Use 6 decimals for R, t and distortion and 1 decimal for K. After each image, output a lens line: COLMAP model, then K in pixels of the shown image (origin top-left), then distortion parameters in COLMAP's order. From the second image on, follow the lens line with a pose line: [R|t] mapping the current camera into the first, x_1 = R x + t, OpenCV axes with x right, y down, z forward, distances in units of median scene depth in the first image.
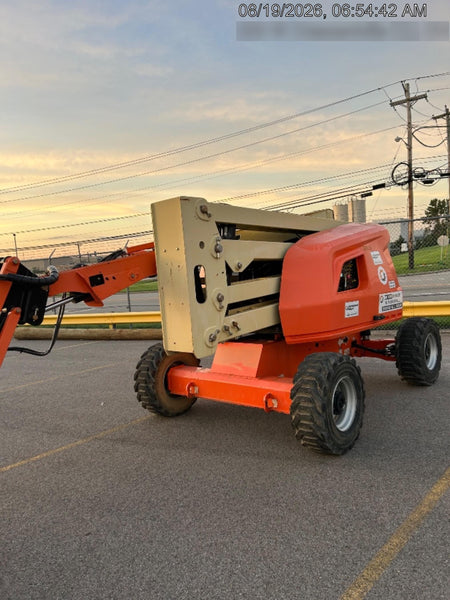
lens RADIAL K [[433.5, 0, 222.5], [0, 433.5, 305.0], [0, 0, 1]] dist [0.014564, -0.000868]
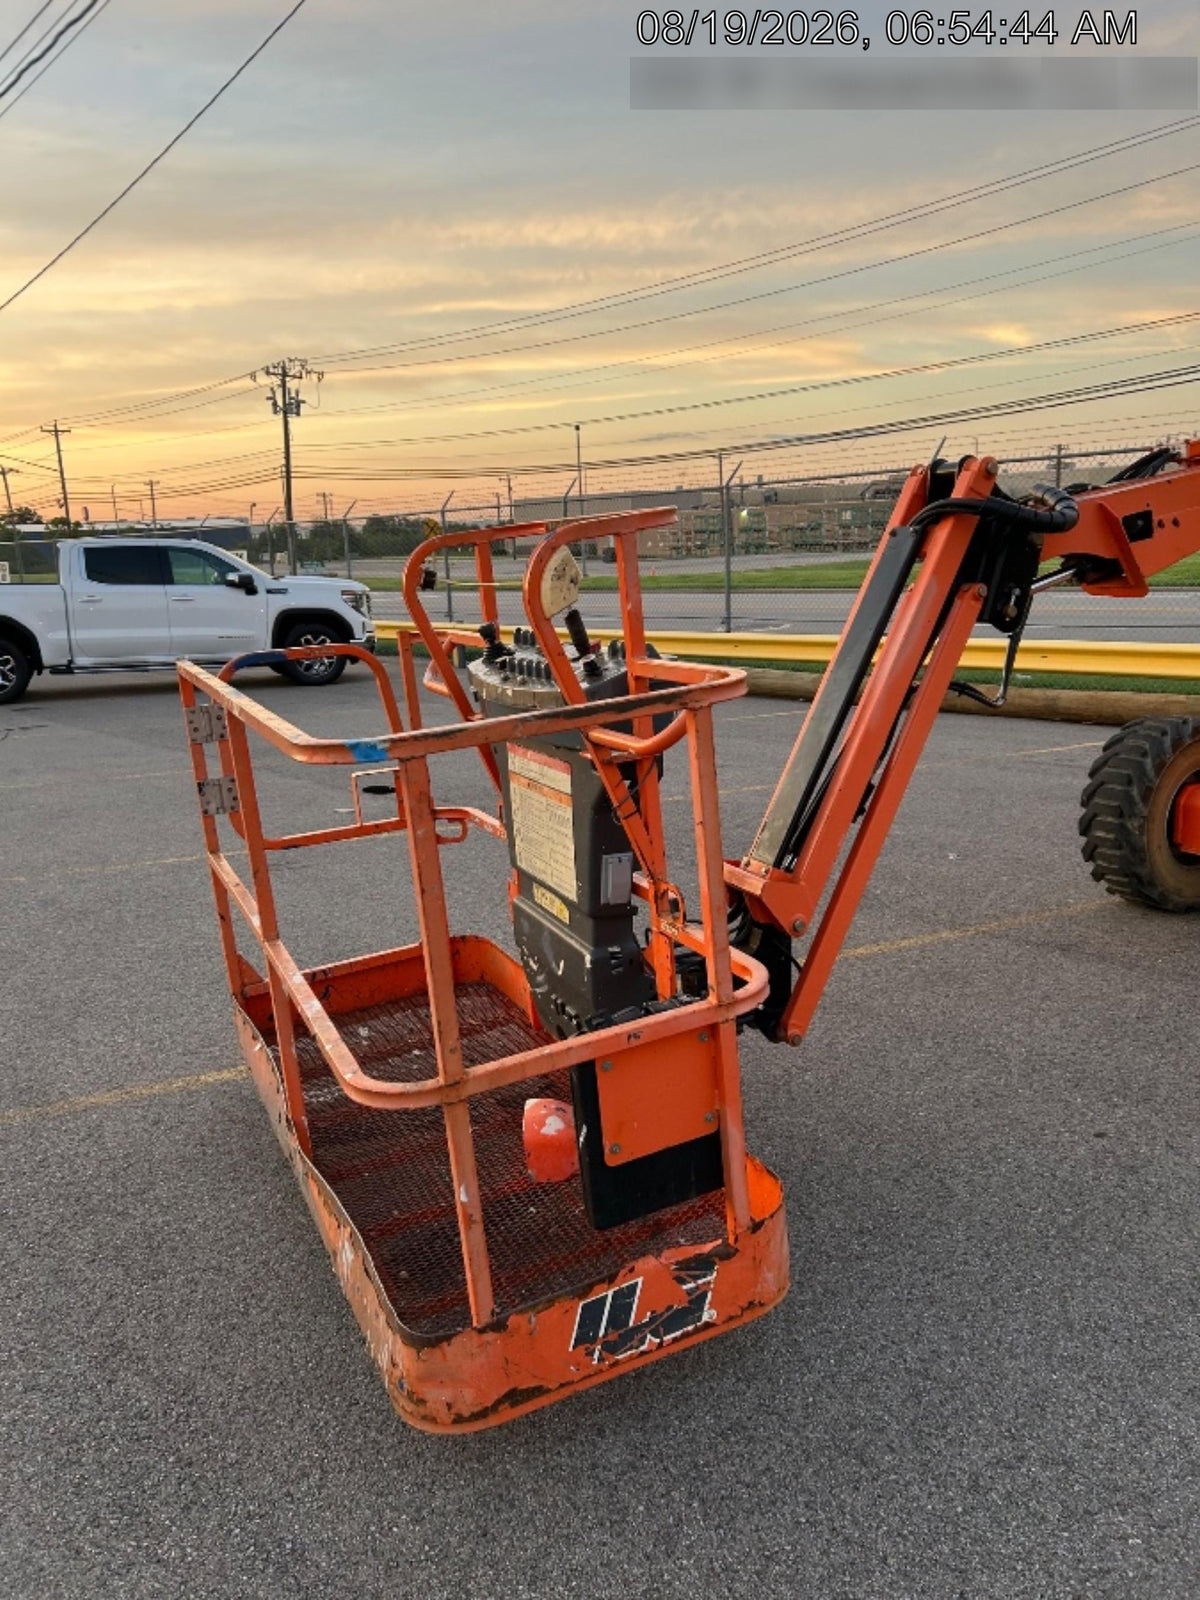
lens RADIAL K [[1155.9, 0, 602.6], [0, 1155.9, 814.1], [0, 0, 1]] dist [0.014564, -0.000868]
pose [[0.929702, 0.121643, -0.347645, -0.240241], [-0.065783, 0.983551, 0.168228, 0.035990], [0.362391, -0.133533, 0.922411, -0.103767]]
